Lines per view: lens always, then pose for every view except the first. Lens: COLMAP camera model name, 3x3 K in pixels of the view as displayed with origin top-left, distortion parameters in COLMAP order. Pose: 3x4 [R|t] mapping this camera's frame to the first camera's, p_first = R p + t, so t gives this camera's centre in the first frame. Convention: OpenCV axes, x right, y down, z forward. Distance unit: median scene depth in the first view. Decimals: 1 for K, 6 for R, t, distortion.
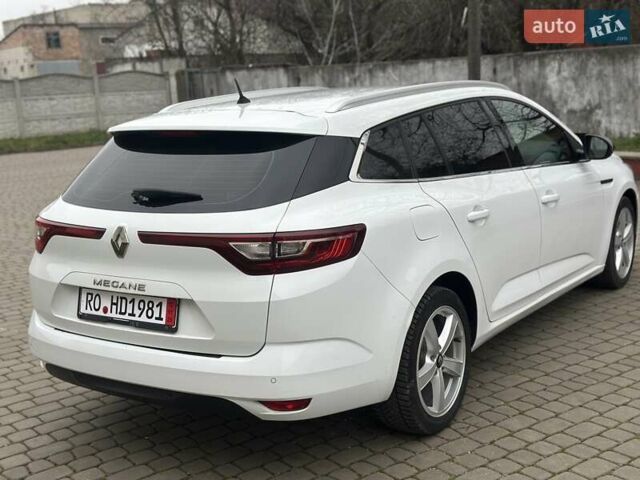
lens RADIAL K [[881.4, 0, 320.0], [0, 881.4, 240.0], [0, 0, 1]] dist [0.195628, -0.336274]
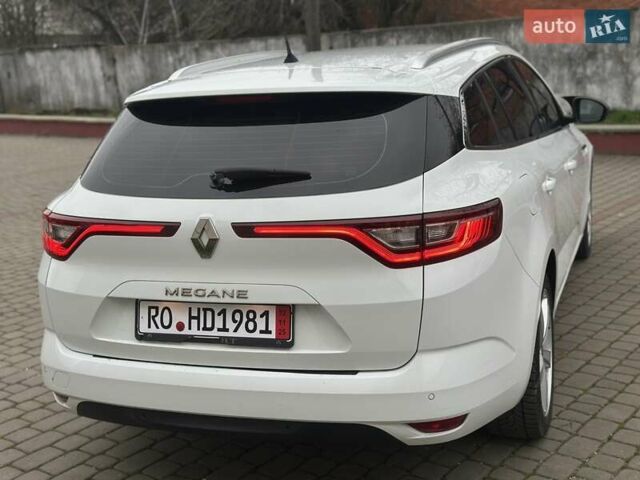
lens RADIAL K [[881.4, 0, 320.0], [0, 881.4, 240.0], [0, 0, 1]] dist [0.195628, -0.336274]
pose [[0.969714, -0.063311, 0.235895, -0.304777], [0.059567, 0.997960, 0.022972, -0.007923], [-0.236868, -0.008225, 0.971507, 0.217589]]
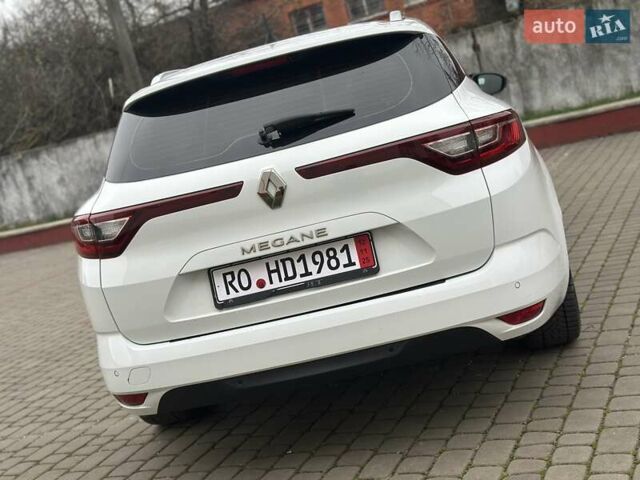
lens RADIAL K [[881.4, 0, 320.0], [0, 881.4, 240.0], [0, 0, 1]] dist [0.195628, -0.336274]
pose [[0.870936, -0.237276, 0.430314, -0.531228], [0.282371, 0.958338, -0.043075, 0.091199], [-0.402165, 0.159024, 0.901651, 0.266755]]
